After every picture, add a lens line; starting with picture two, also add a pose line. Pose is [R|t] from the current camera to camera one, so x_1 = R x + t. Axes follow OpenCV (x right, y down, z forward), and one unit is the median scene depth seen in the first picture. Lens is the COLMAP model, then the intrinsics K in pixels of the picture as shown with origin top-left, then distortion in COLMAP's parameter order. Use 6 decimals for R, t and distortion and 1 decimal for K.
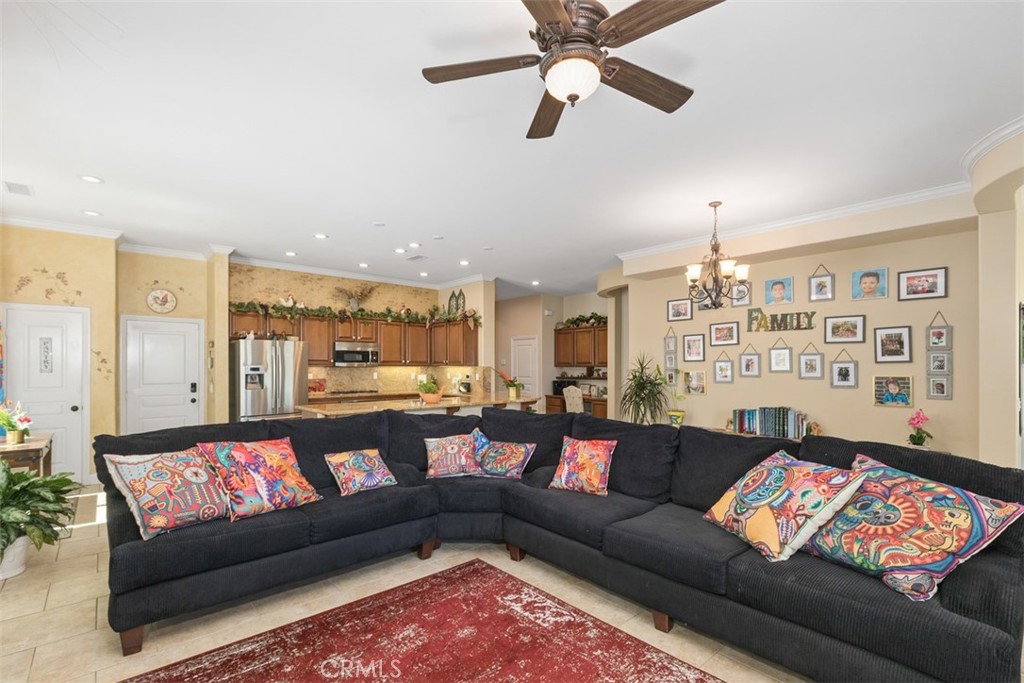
lens RADIAL K [[467.3, 0, 509.3], [0, 467.3, 363.1], [0, 0, 1]] dist [0.003312, -0.000963]
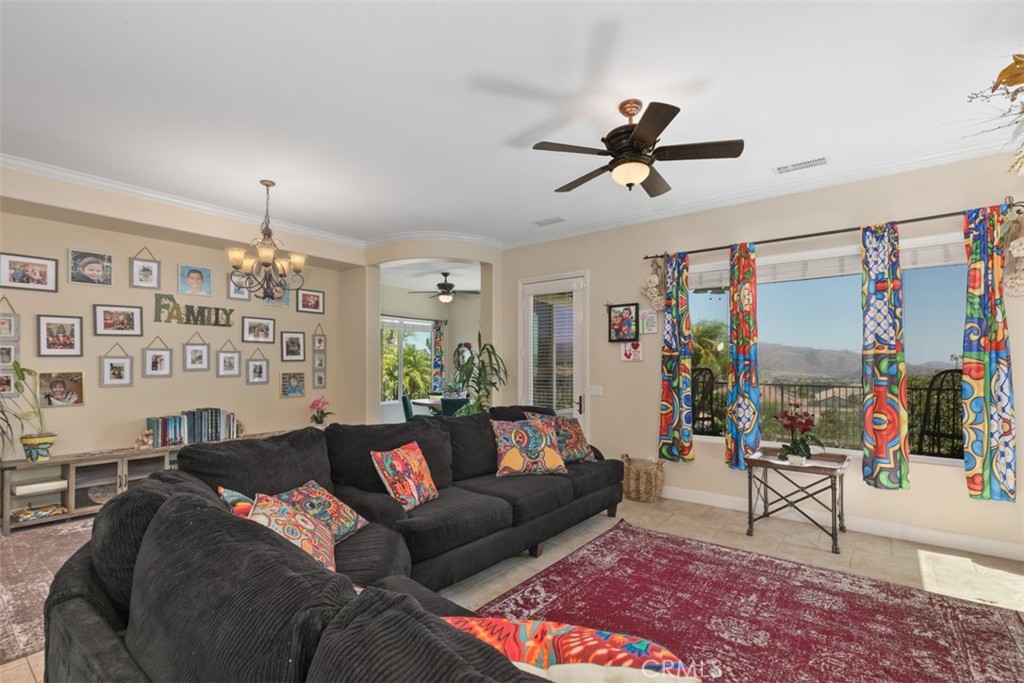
lens RADIAL K [[467.3, 0, 517.0], [0, 467.3, 362.7], [0, 0, 1]] dist [0.003312, -0.000963]
pose [[-0.185182, 0.006103, 0.982685, -0.414972], [-0.004867, 0.999963, -0.007128, 0.007716], [-0.982692, -0.006103, -0.185145, 0.542568]]
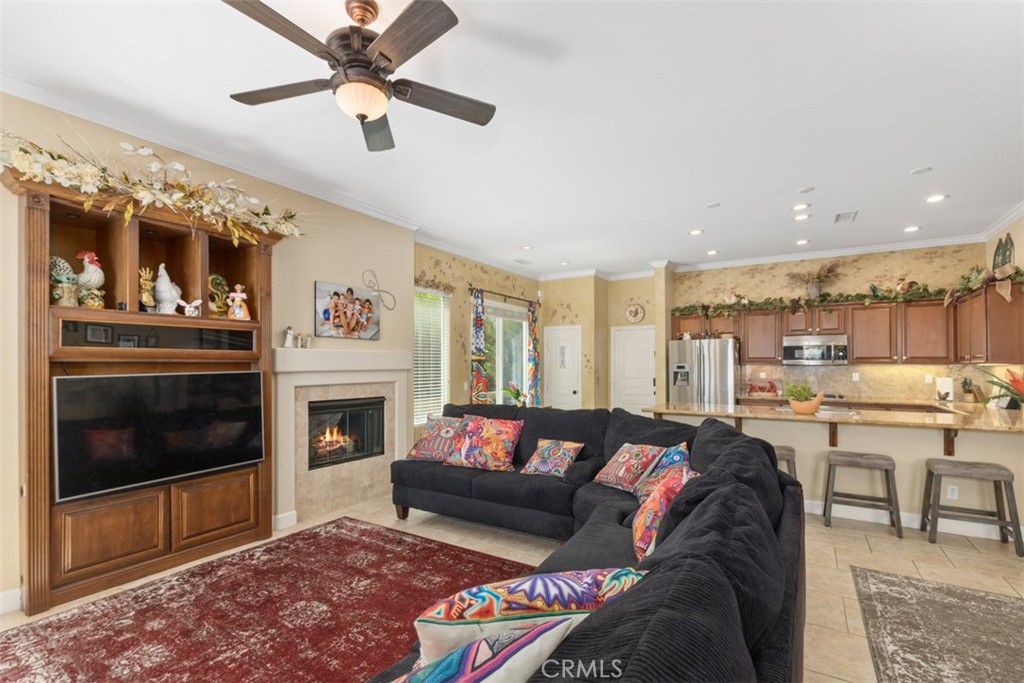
lens RADIAL K [[467.3, 0, 508.9], [0, 467.3, 358.1], [0, 0, 1]] dist [0.003312, -0.000963]
pose [[0.275554, -0.015071, -0.961167, 0.417789], [0.005796, 0.999885, -0.014017, 0.004969], [0.961268, -0.001708, 0.275610, 0.343072]]
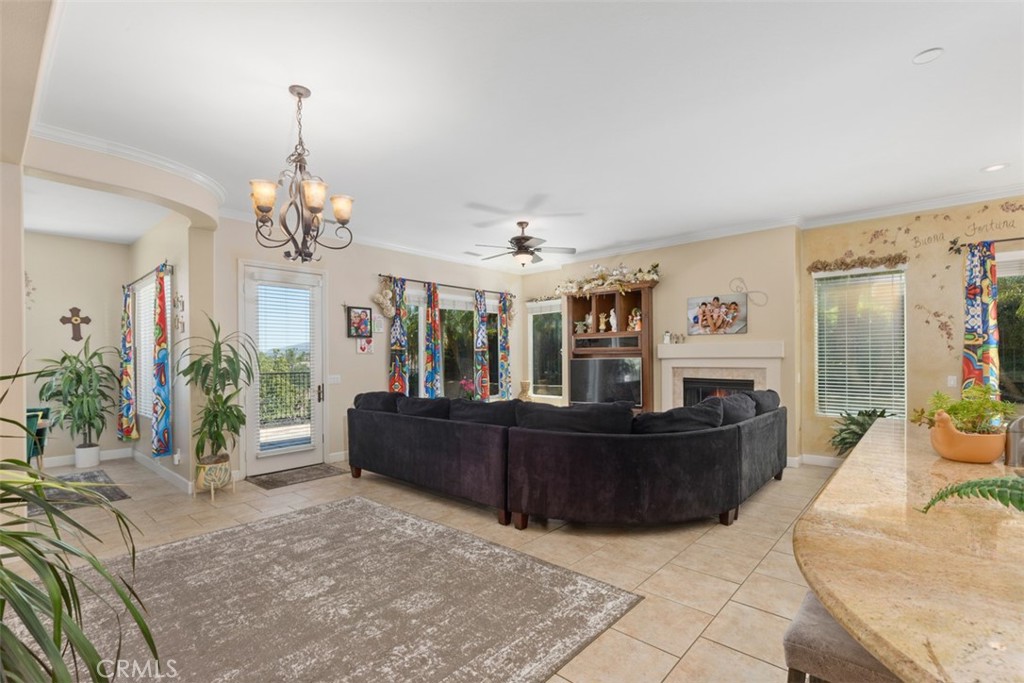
lens RADIAL K [[467.3, 0, 509.7], [0, 467.3, 356.7], [0, 0, 1]] dist [0.003312, -0.000963]
pose [[-0.993559, 0.006028, -0.113153, 0.182041], [0.006322, 0.999977, -0.002246, 0.009839], [0.113137, -0.002947, -0.993575, 1.291002]]
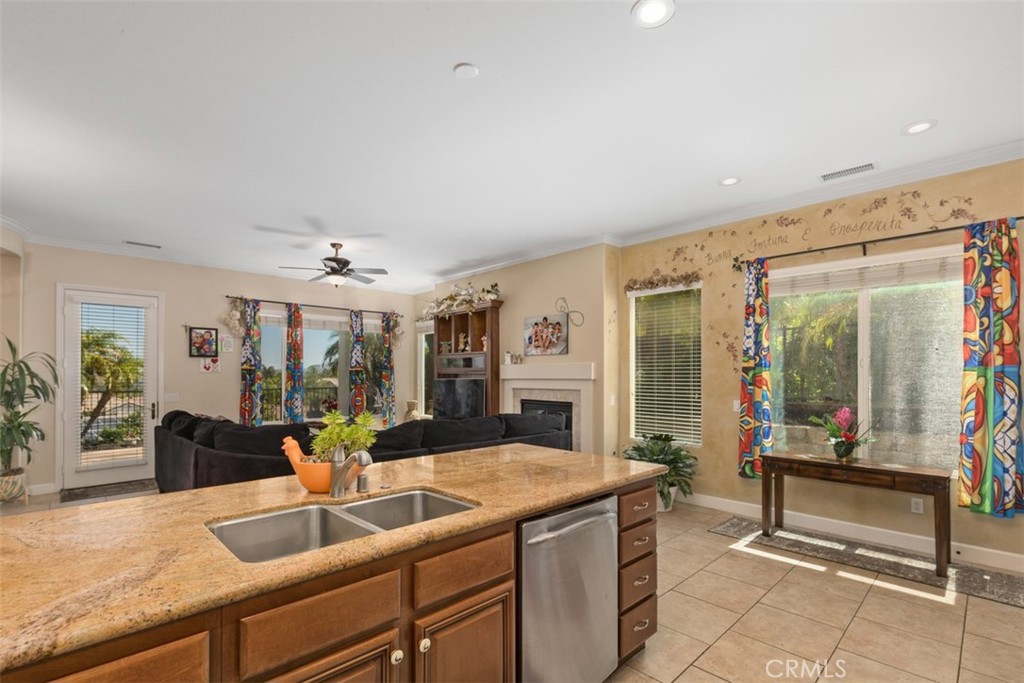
lens RADIAL K [[467.3, 0, 509.8], [0, 467.3, 371.2], [0, 0, 1]] dist [0.003312, -0.000963]
pose [[-0.999094, -0.000125, -0.042557, -0.275369], [0.000314, 0.999947, -0.010319, 0.006257], [0.042556, -0.010324, -0.999041, 1.323229]]
